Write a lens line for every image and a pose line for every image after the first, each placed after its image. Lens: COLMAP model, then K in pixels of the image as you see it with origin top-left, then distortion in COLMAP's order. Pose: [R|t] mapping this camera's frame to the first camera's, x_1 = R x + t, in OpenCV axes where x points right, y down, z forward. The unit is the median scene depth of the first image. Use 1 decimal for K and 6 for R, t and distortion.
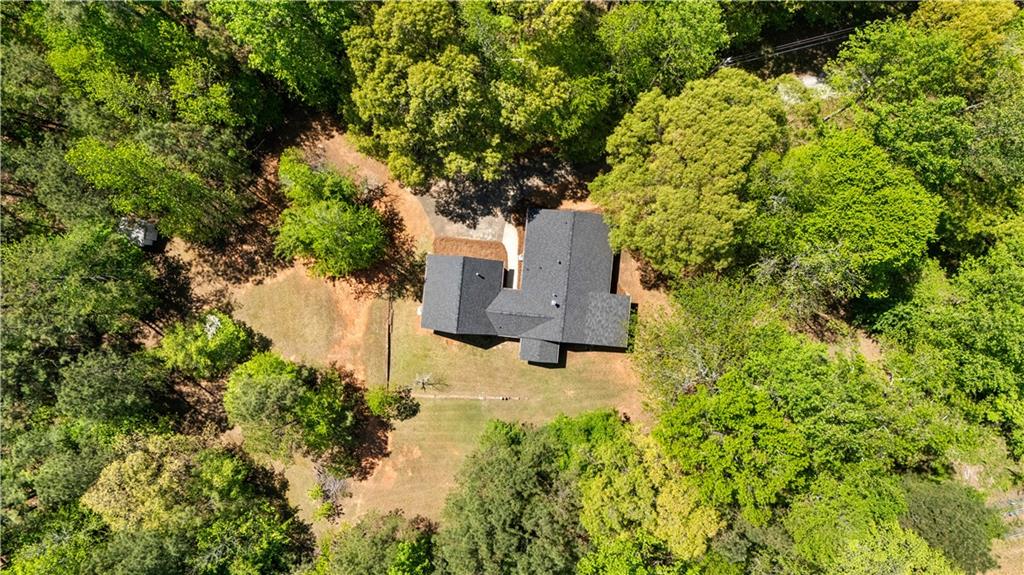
lens RADIAL K [[732.1, 0, 512.0], [0, 732.1, 287.5], [0, 0, 1]] dist [0.078208, -0.063694]
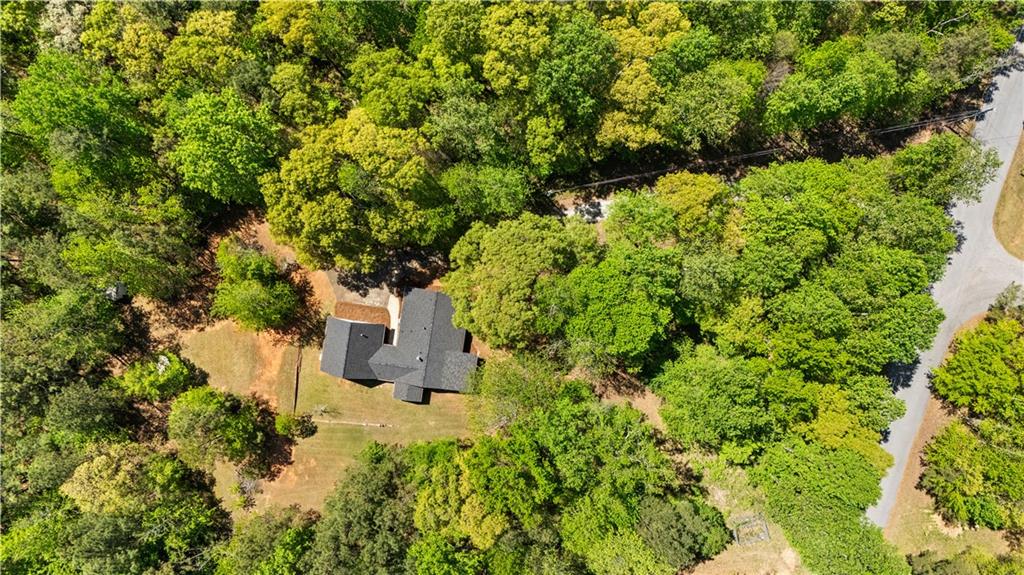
lens RADIAL K [[732.1, 0, 512.0], [0, 732.1, 287.5], [0, 0, 1]] dist [0.078208, -0.063694]
pose [[0.998490, 0.052966, 0.014553, 0.209267], [-0.053225, 0.998420, 0.018036, -0.147594], [-0.013575, -0.018784, 0.999731, -0.371458]]
